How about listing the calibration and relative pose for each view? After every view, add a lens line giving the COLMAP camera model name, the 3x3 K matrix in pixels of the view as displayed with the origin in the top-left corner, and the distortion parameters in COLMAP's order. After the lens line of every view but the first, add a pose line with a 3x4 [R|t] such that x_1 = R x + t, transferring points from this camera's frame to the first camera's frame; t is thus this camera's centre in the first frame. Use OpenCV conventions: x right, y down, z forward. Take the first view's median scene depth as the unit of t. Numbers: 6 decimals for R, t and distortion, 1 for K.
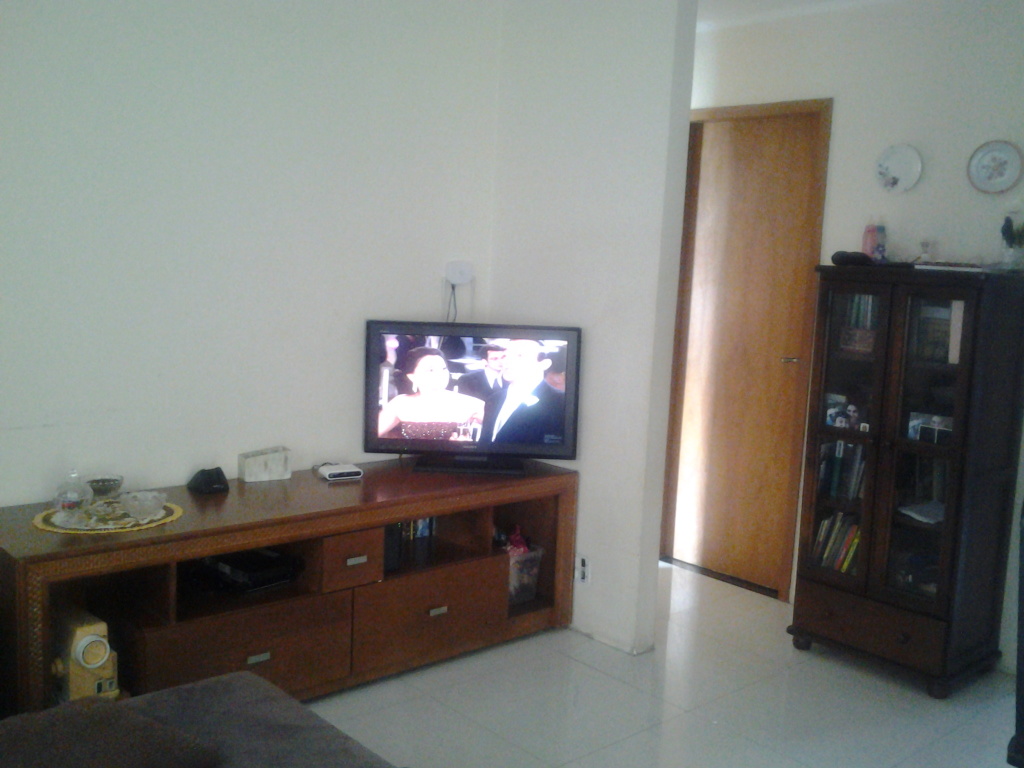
lens RADIAL K [[993.8, 0, 511.0], [0, 993.8, 384.8], [0, 0, 1]] dist [0.023567, -0.101066]
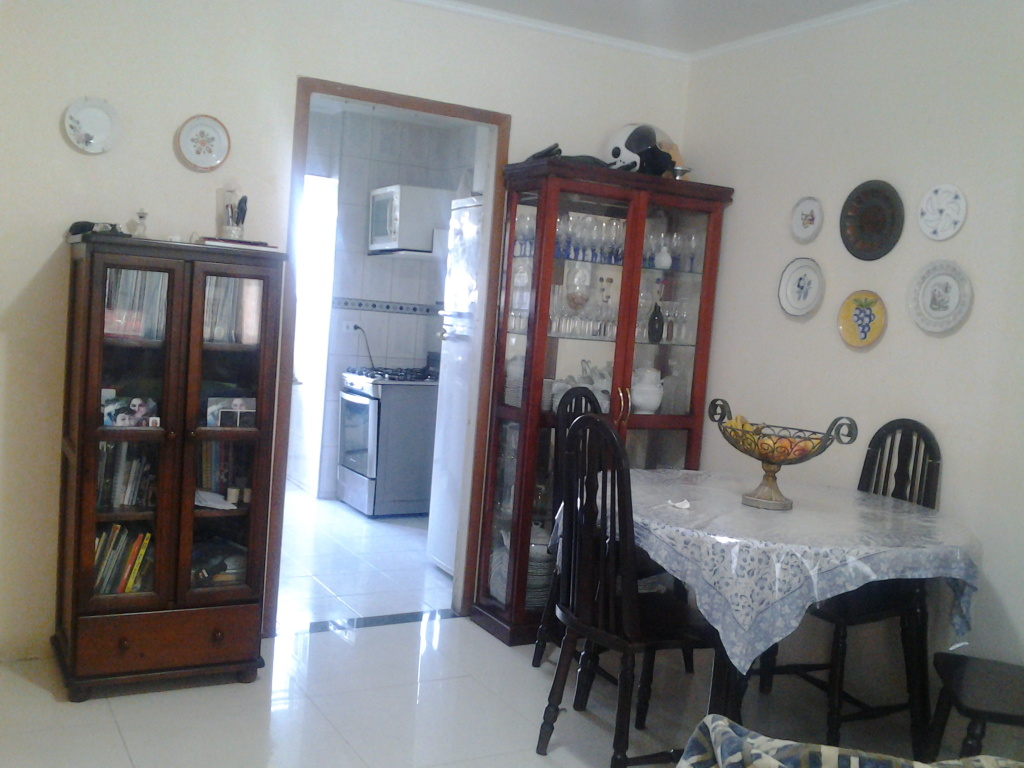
lens RADIAL K [[993.8, 0, 511.0], [0, 993.8, 384.8], [0, 0, 1]] dist [0.023567, -0.101066]
pose [[0.234988, -0.102279, 0.966602, -0.418205], [0.062720, 0.993971, 0.089927, -0.049059], [-0.969973, 0.039494, 0.239987, 0.473689]]
